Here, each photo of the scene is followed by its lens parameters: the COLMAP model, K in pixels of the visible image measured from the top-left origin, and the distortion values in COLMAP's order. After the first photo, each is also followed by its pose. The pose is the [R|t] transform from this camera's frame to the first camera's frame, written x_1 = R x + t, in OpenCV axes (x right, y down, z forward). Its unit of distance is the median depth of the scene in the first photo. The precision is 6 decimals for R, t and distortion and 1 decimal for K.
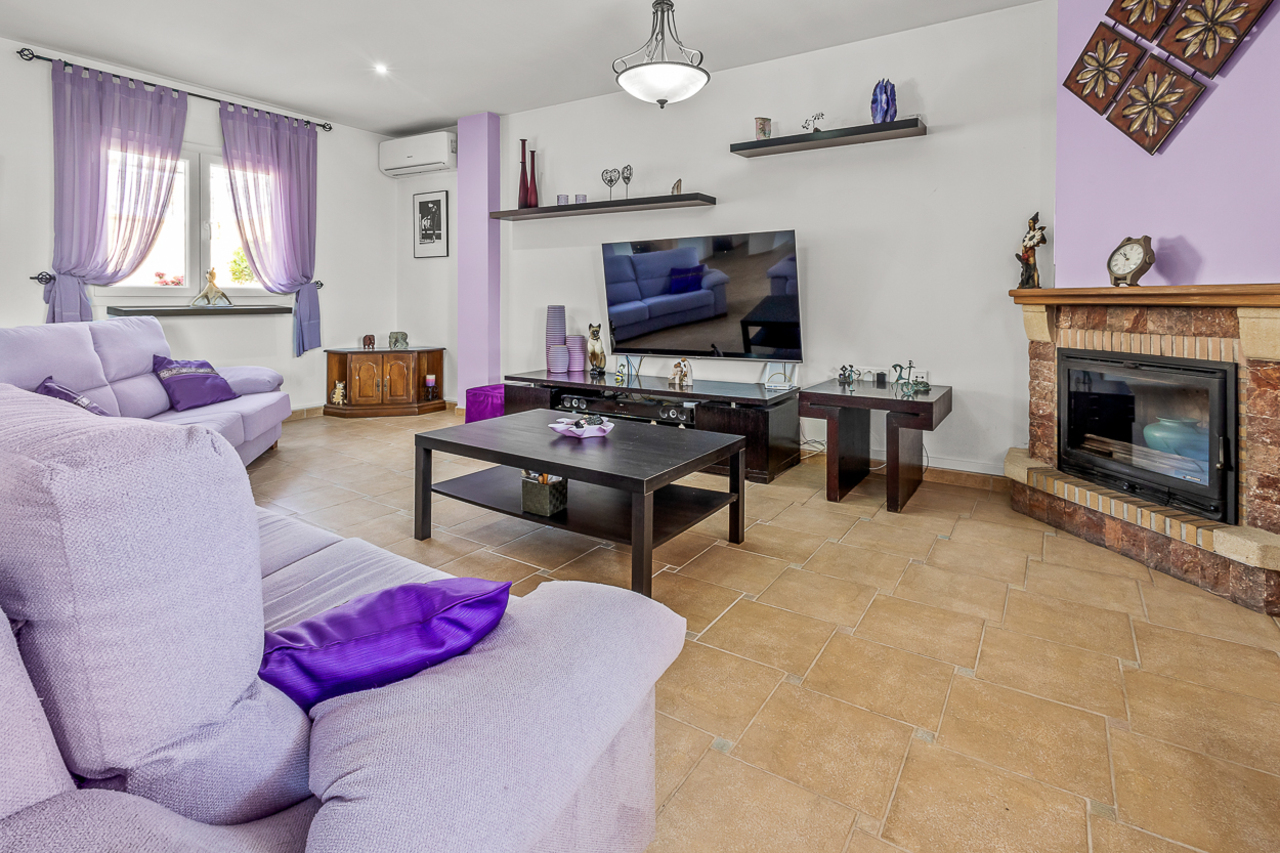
lens RADIAL K [[644.3, 0, 641.6], [0, 644.3, 300.2], [0, 0, 1]] dist [0.013969, -0.003946]
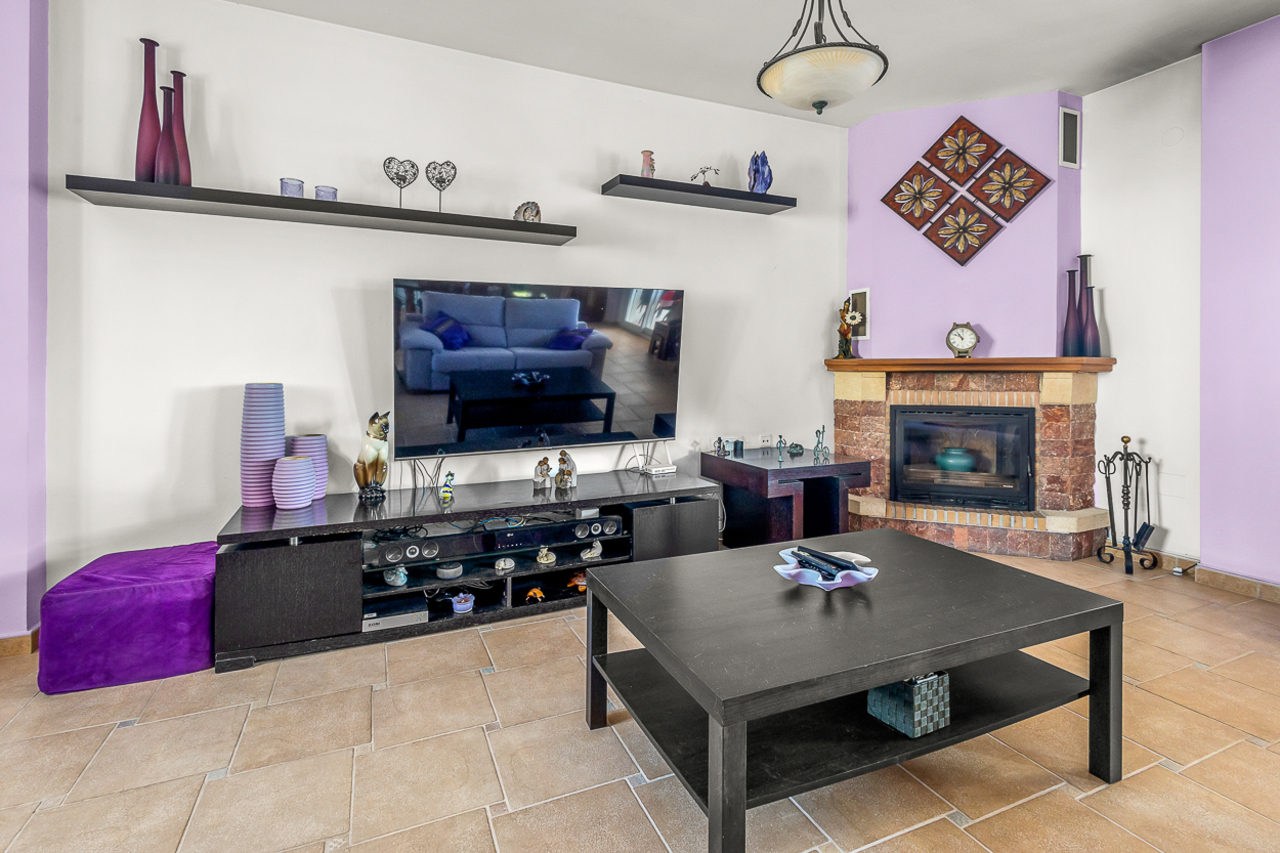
lens RADIAL K [[609.1, 0, 646.6], [0, 609.1, 366.4], [0, 0, 1]] dist [0.014175, -0.000178]
pose [[0.535678, -0.004445, 0.844410, -0.538246], [0.005744, 0.999982, 0.001620, -0.006285], [-0.844403, 0.003982, 0.535694, 0.644730]]
